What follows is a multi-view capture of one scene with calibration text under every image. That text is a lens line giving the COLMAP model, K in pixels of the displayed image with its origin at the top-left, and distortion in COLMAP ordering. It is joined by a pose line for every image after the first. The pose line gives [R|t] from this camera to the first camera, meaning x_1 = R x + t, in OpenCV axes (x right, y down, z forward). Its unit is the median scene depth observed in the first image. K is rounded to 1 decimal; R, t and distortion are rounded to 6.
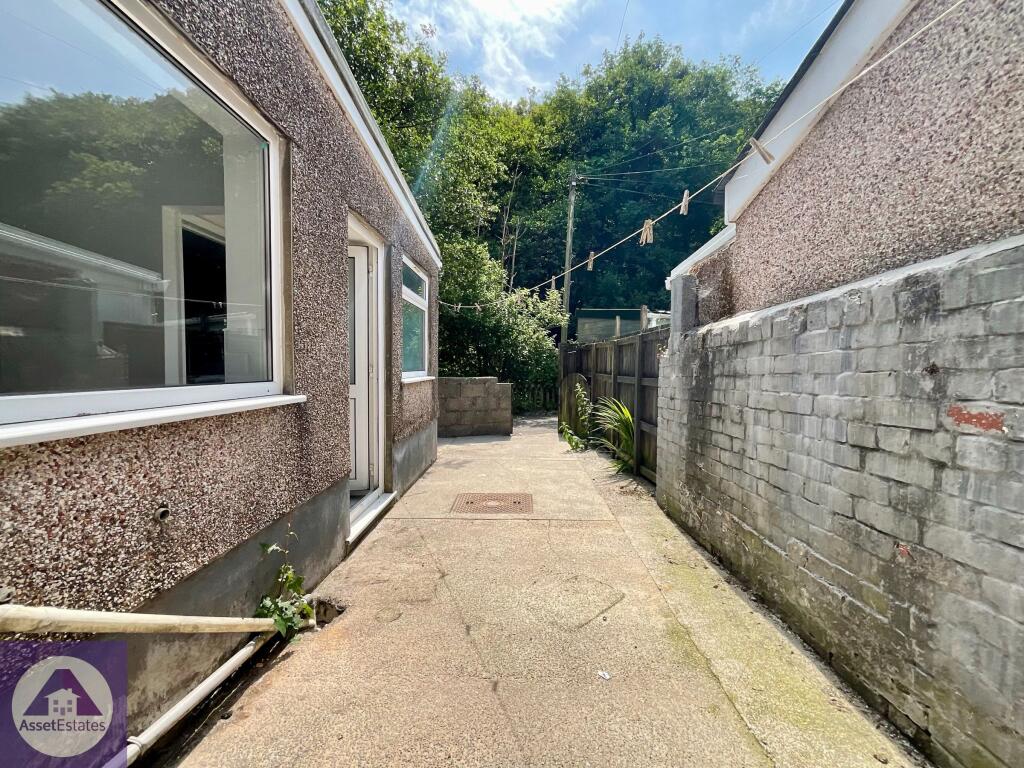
lens RADIAL K [[416.3, 0, 512.2], [0, 416.3, 380.7], [0, 0, 1]] dist [0.004490, -0.000115]
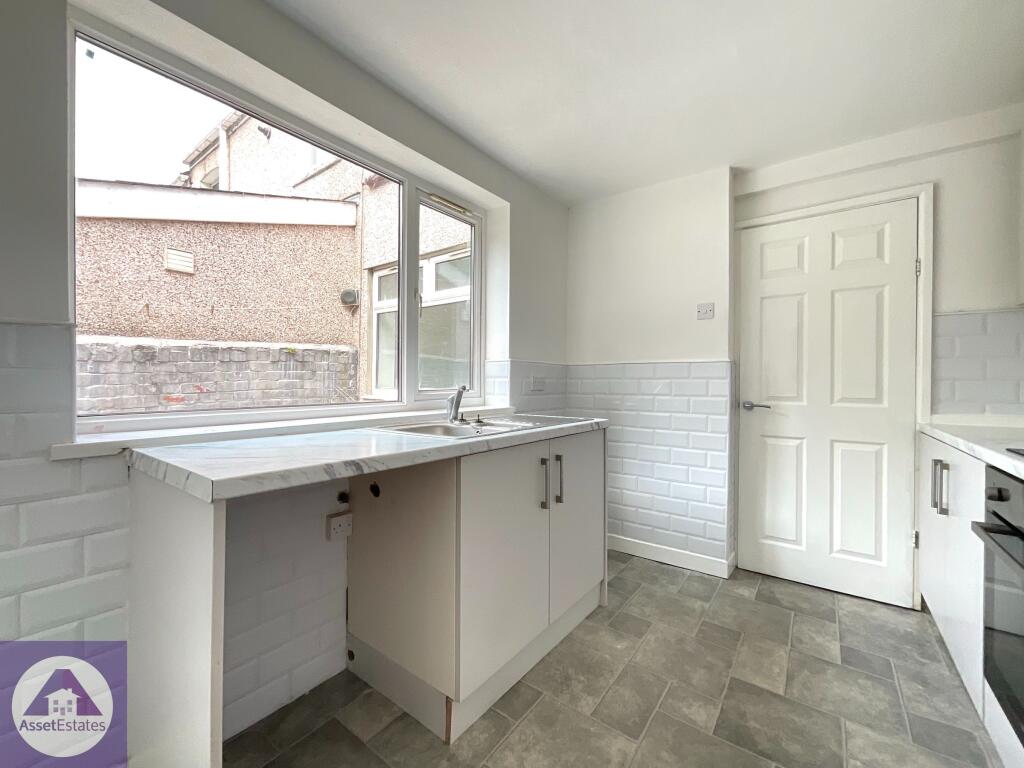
lens RADIAL K [[416.3, 0, 508.9], [0, 416.3, 380.6], [0, 0, 1]] dist [0.004490, -0.000115]
pose [[-0.807668, -0.014585, 0.589457, -2.425470], [0.005641, 0.999457, 0.032458, -0.119773], [-0.589611, 0.029540, -0.807147, 1.852541]]
